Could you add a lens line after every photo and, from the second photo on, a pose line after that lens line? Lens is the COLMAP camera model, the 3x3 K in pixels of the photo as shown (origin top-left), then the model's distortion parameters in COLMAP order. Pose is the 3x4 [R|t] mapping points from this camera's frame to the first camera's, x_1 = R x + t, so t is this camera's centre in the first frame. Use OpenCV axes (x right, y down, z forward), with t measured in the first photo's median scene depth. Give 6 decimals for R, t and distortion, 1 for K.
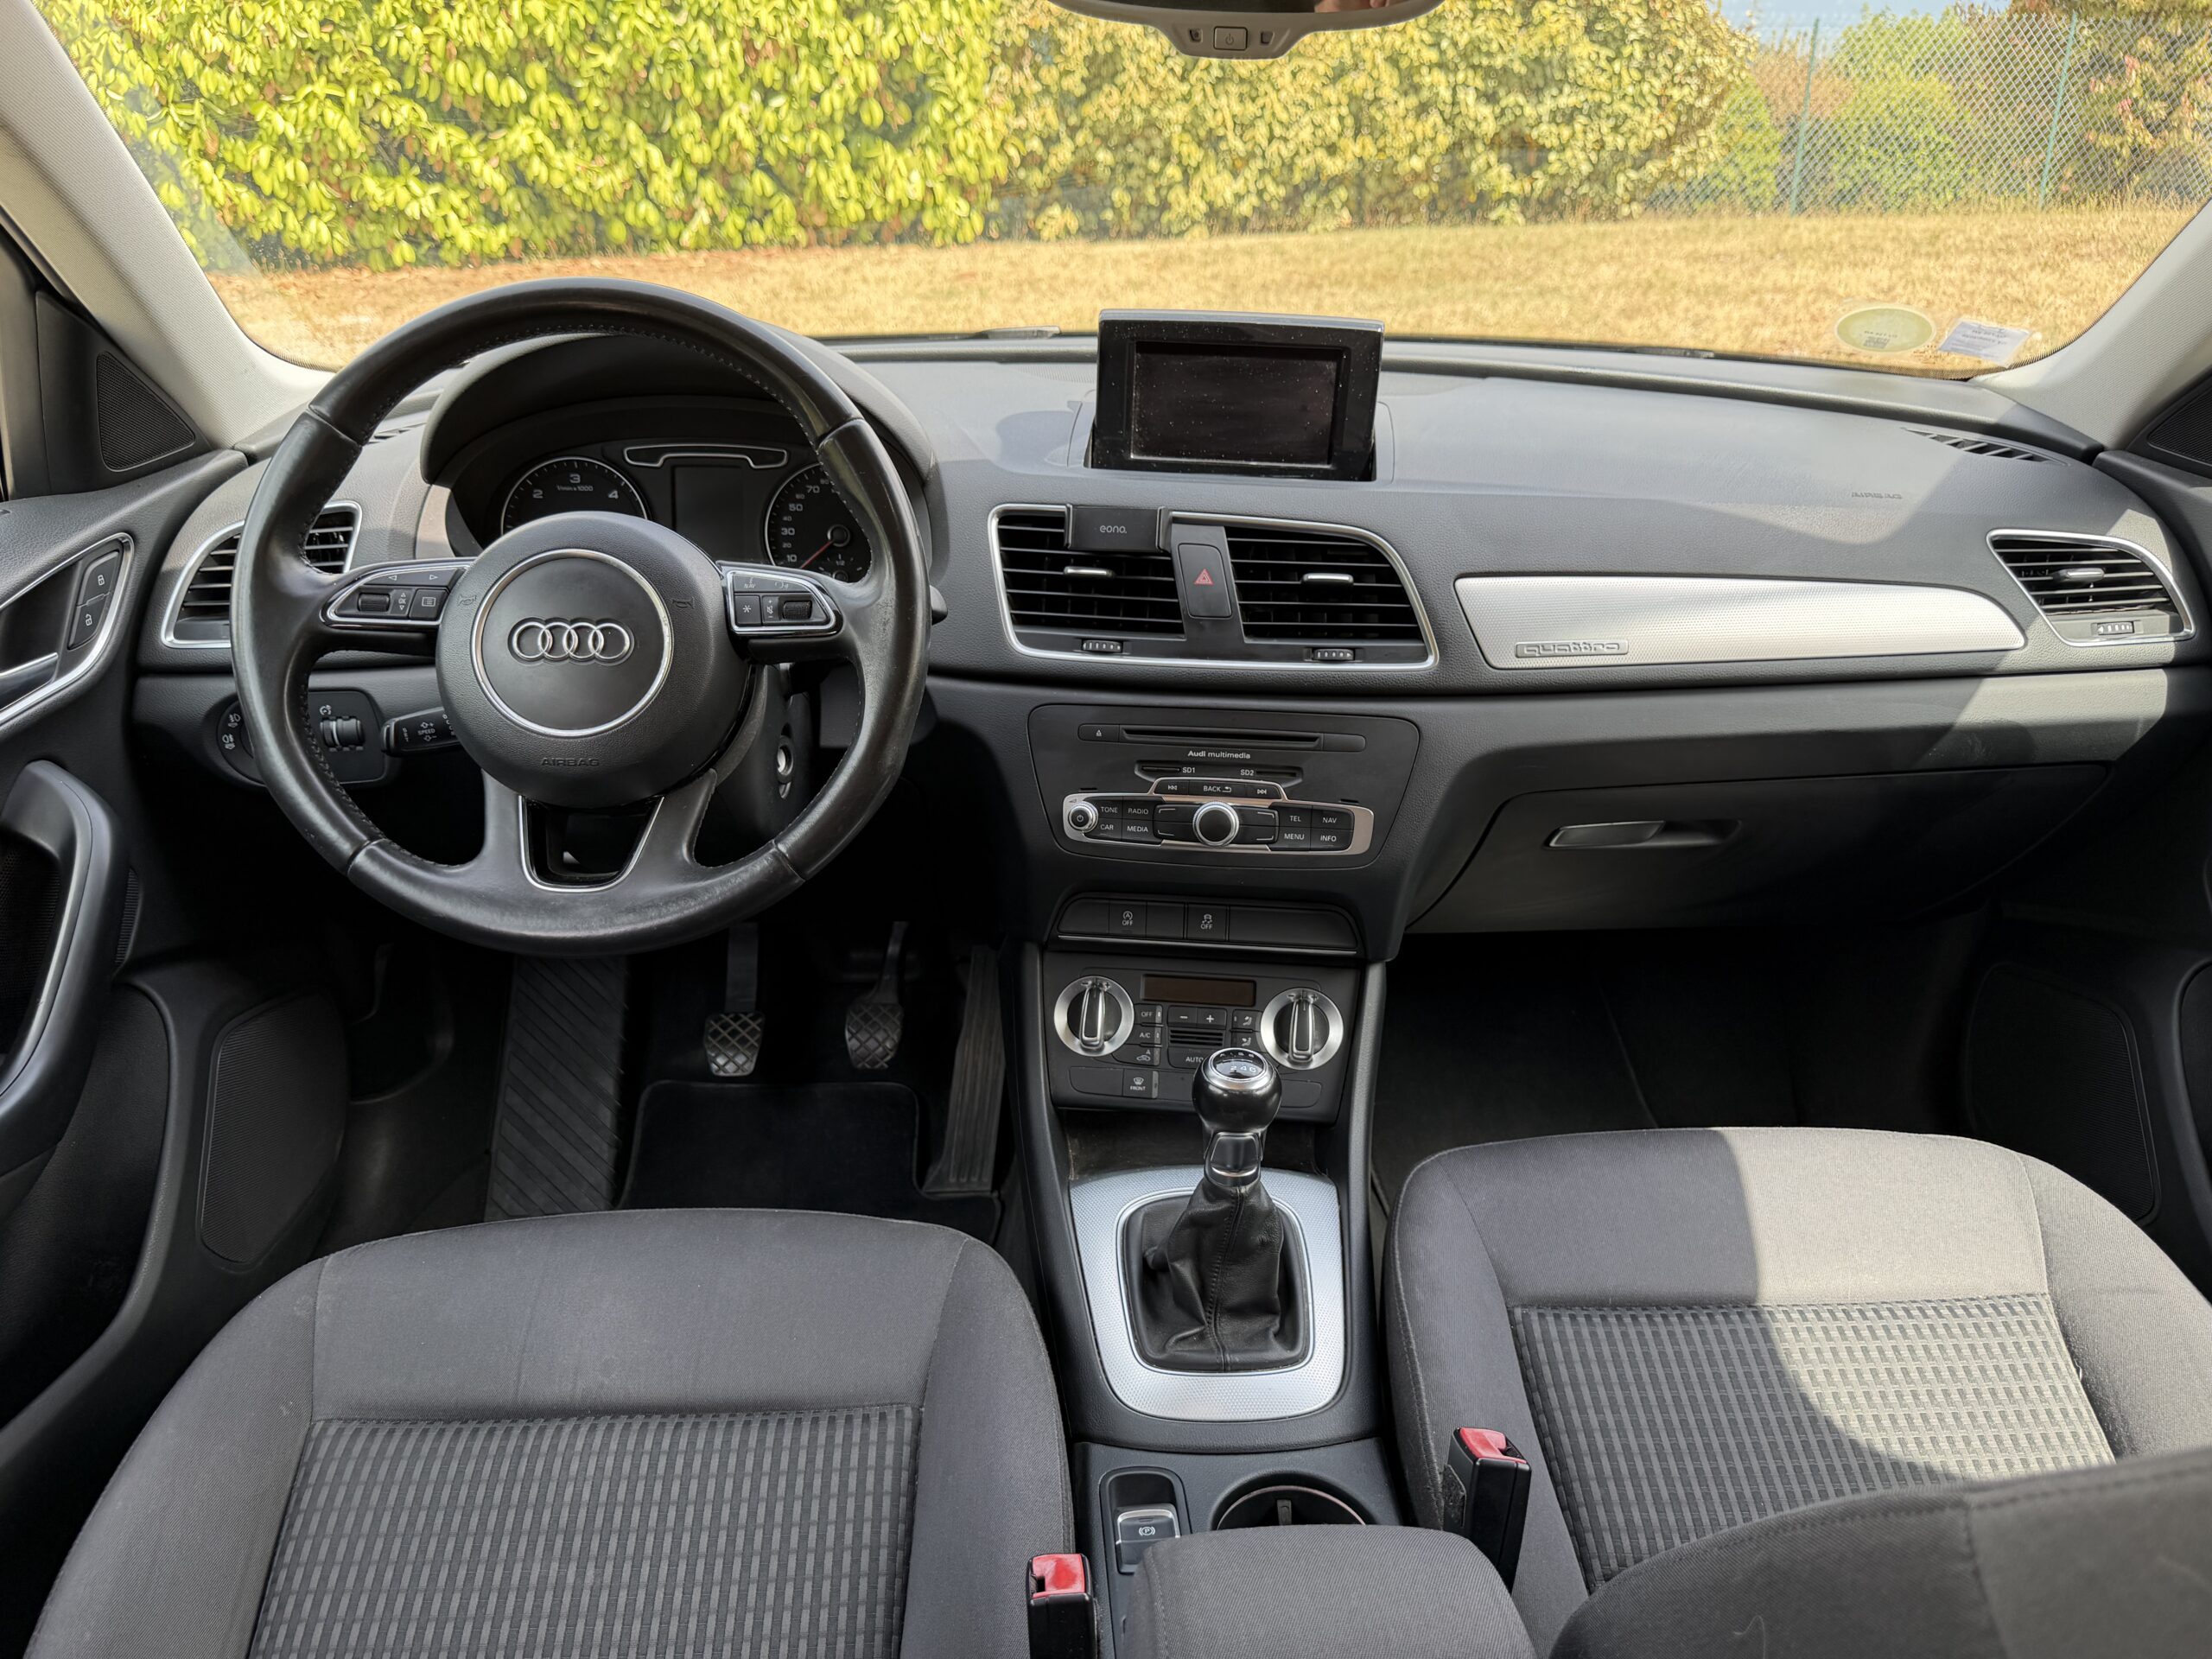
lens RADIAL K [[1584.1, 0, 1082.2], [0, 1584.1, 822.2], [0, 0, 1]] dist [0.014416, -0.023327]
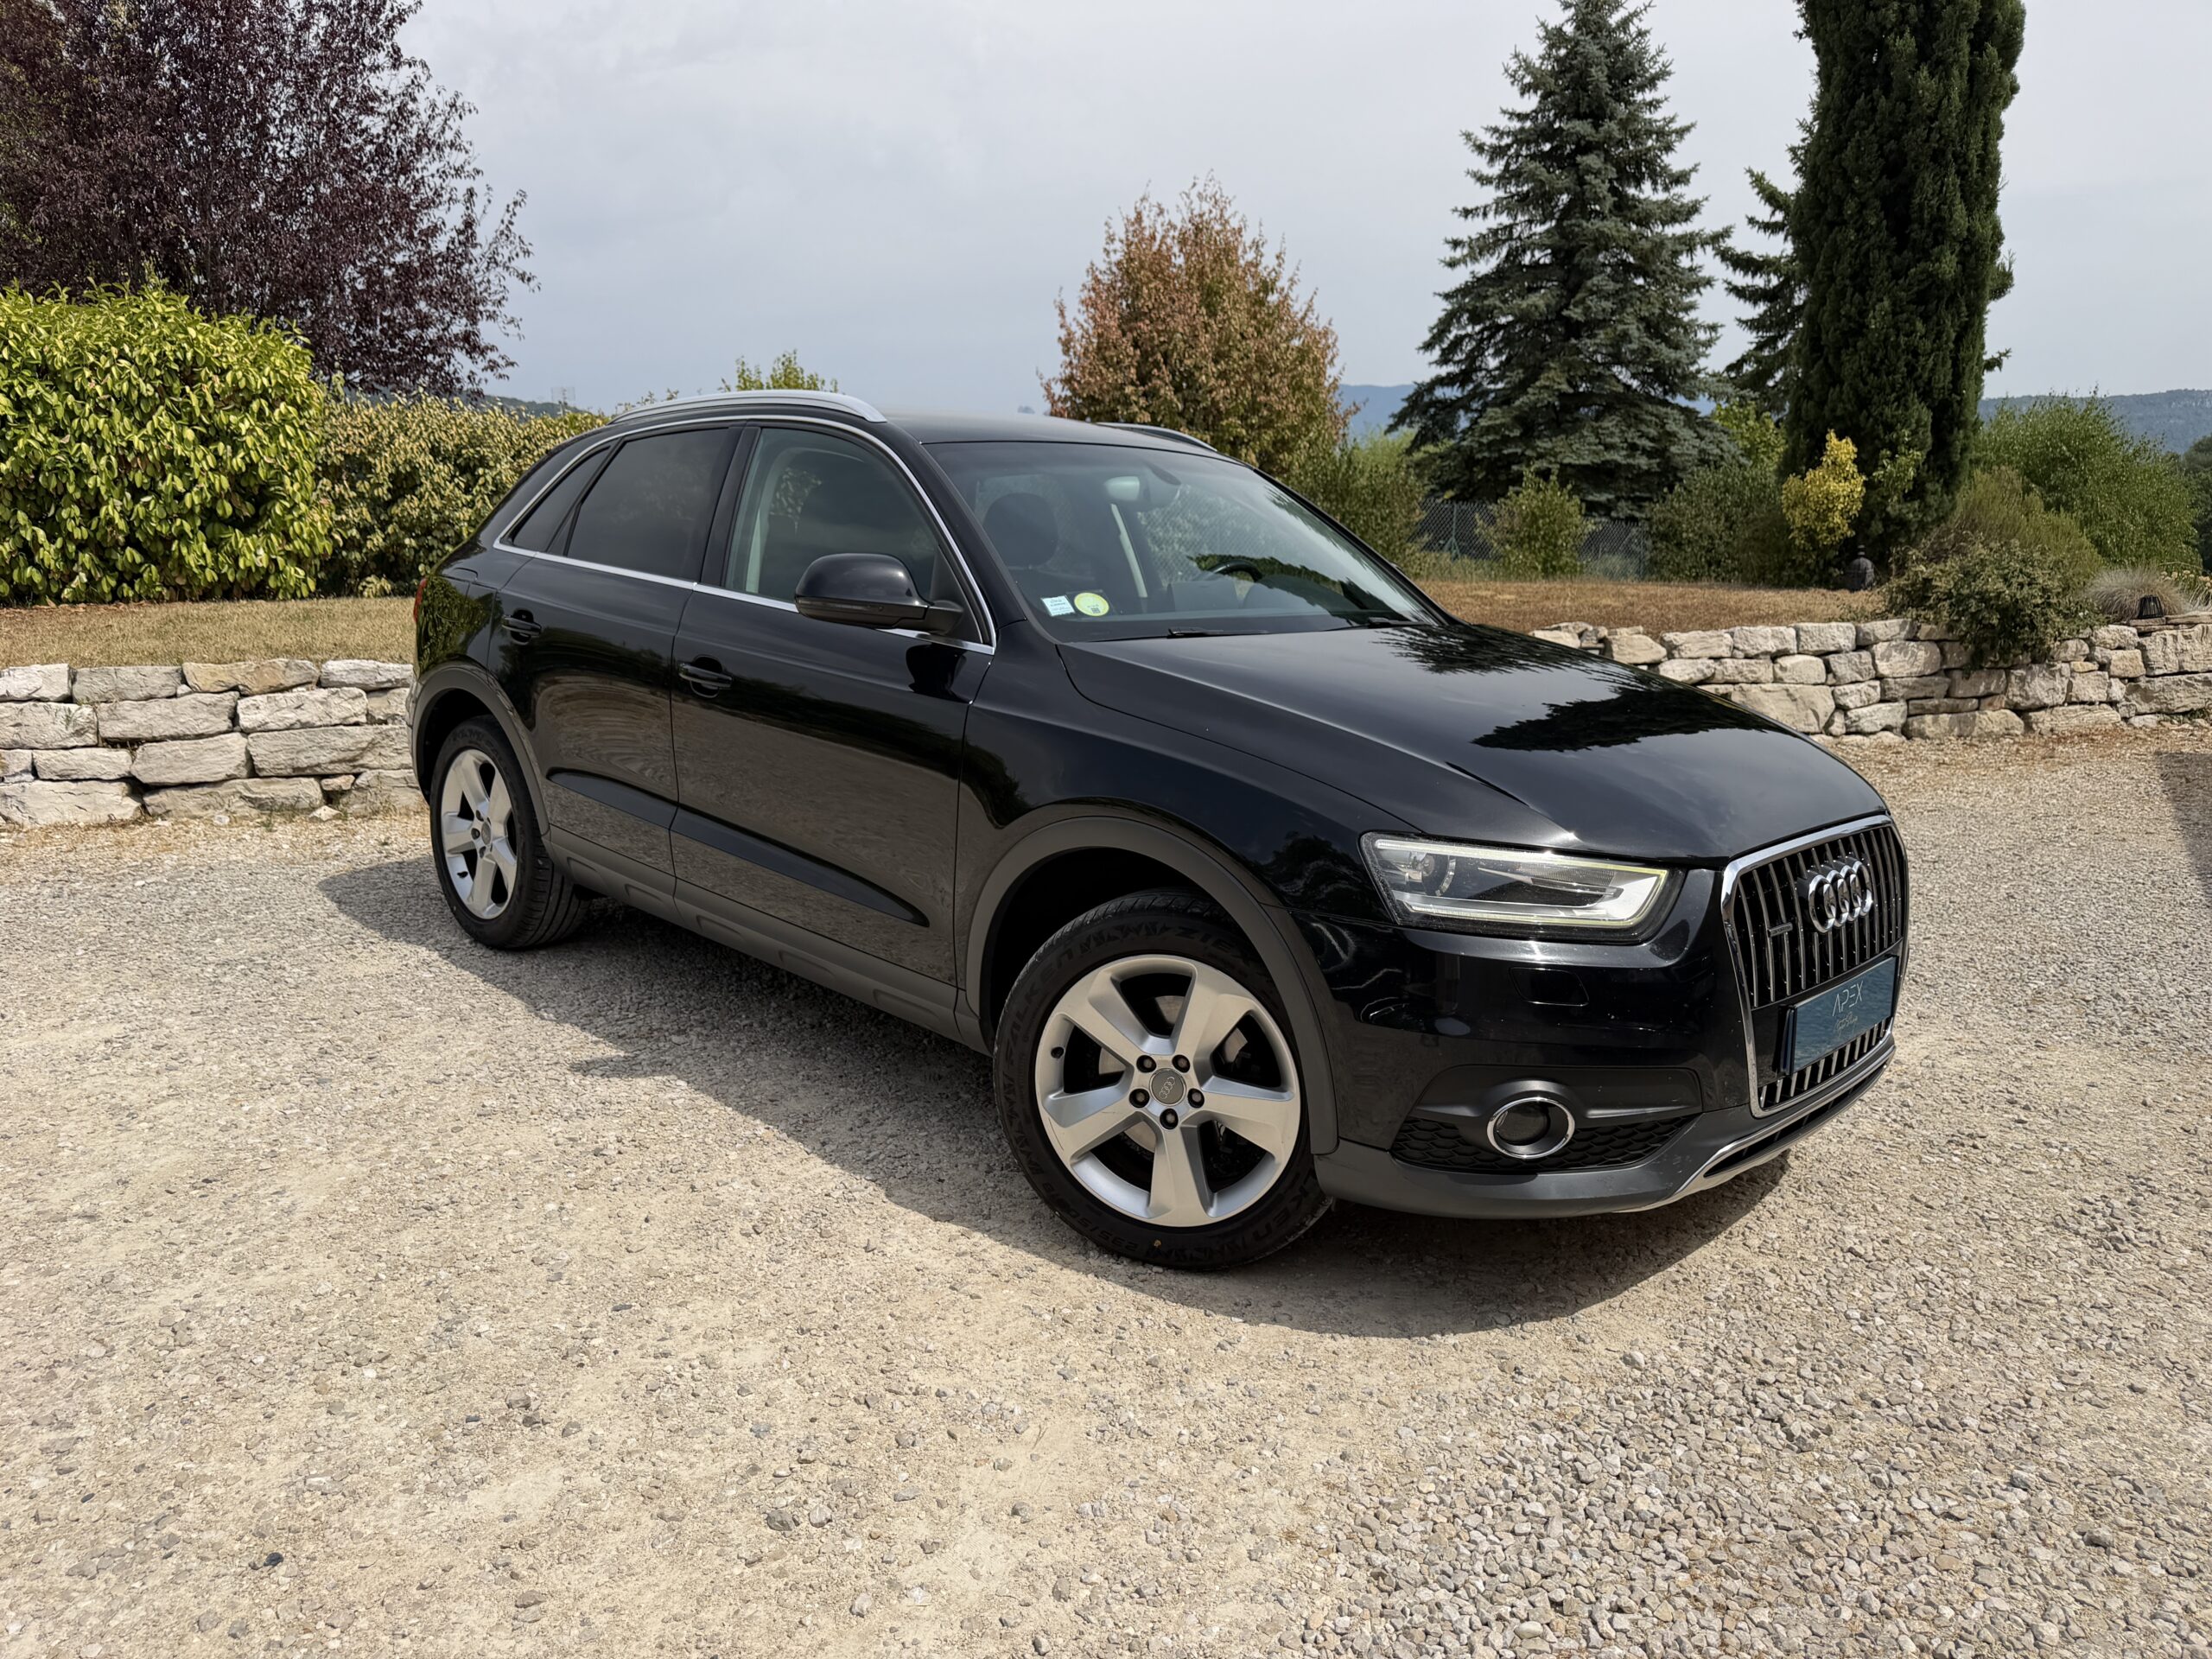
lens RADIAL K [[1584.1, 0, 1110.2], [0, 1584.1, 844.5], [0, 0, 1]] dist [0.014416, -0.023327]
pose [[0.909793, -0.059393, 0.410791, -0.016783], [0.149614, 0.970102, -0.191095, 0.217391], [-0.387159, 0.235317, 0.891478, -0.462793]]
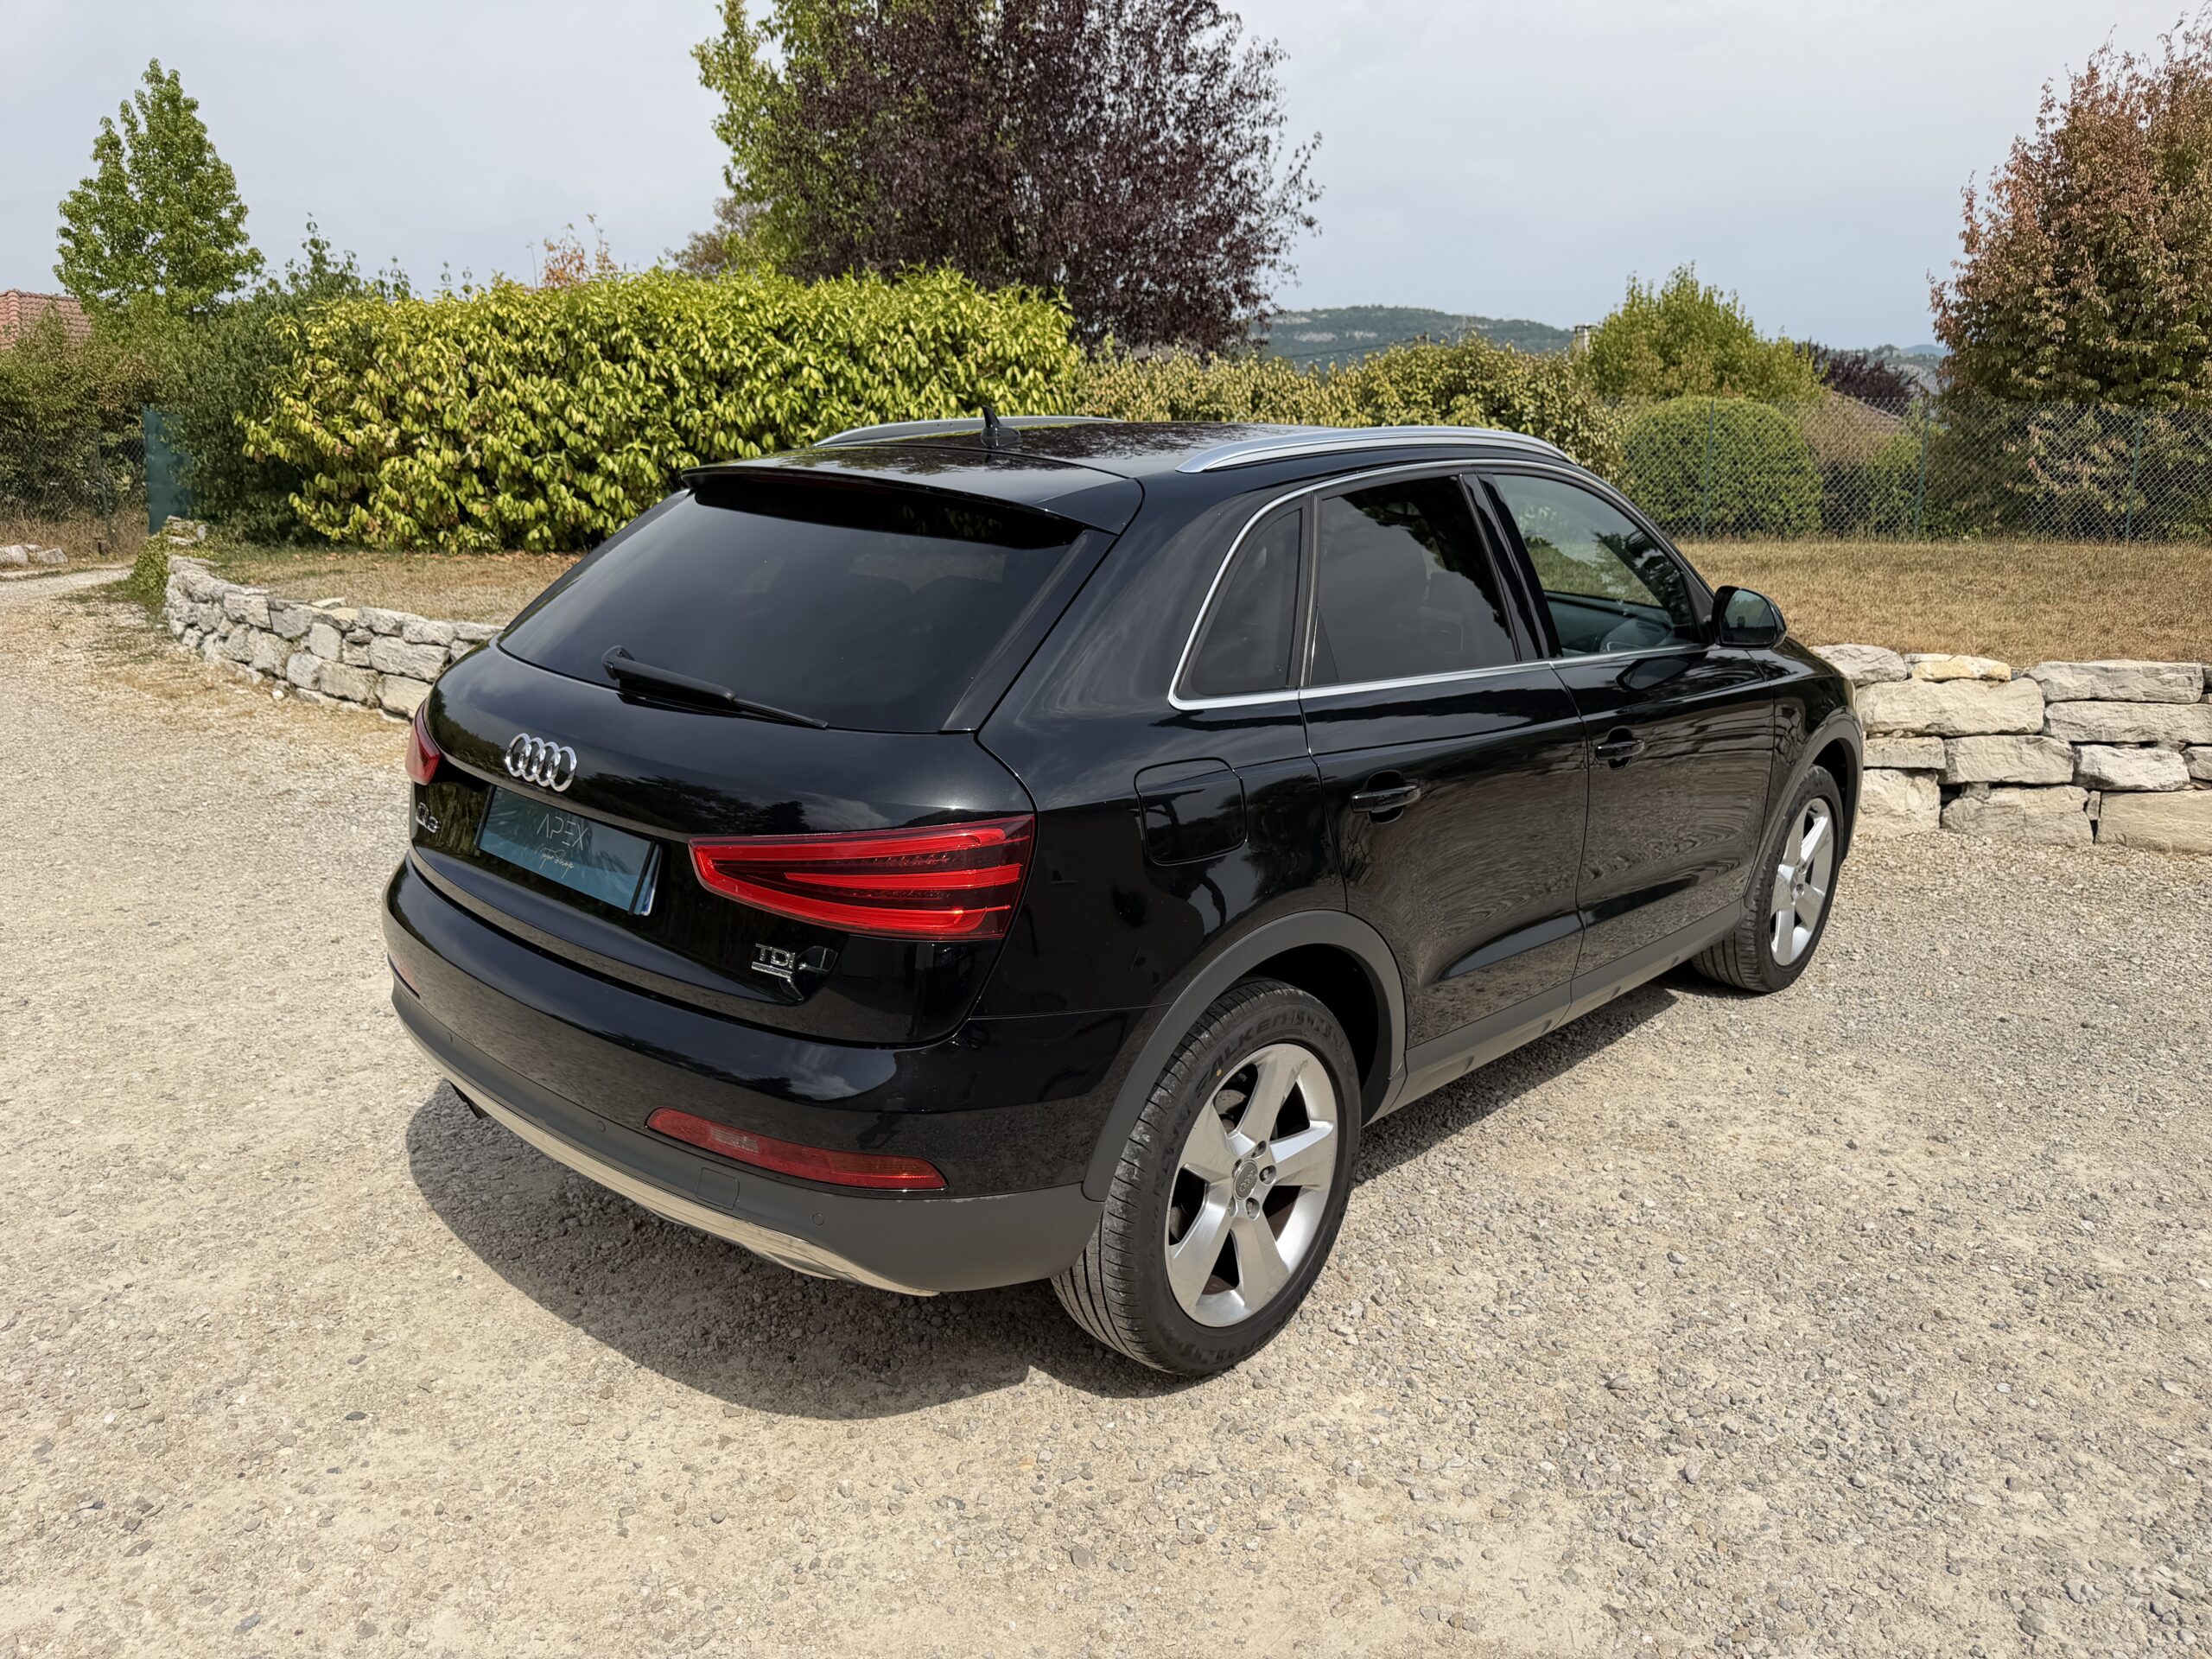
lens RADIAL K [[1584.1, 0, 1098.1], [0, 1584.1, 848.9], [0, 0, 1]] dist [0.014416, -0.023327]
pose [[0.988704, 0.053734, -0.139917, 0.218942], [-0.076213, 0.984068, -0.160629, 0.156478], [0.129057, 0.169478, 0.977047, -0.422269]]
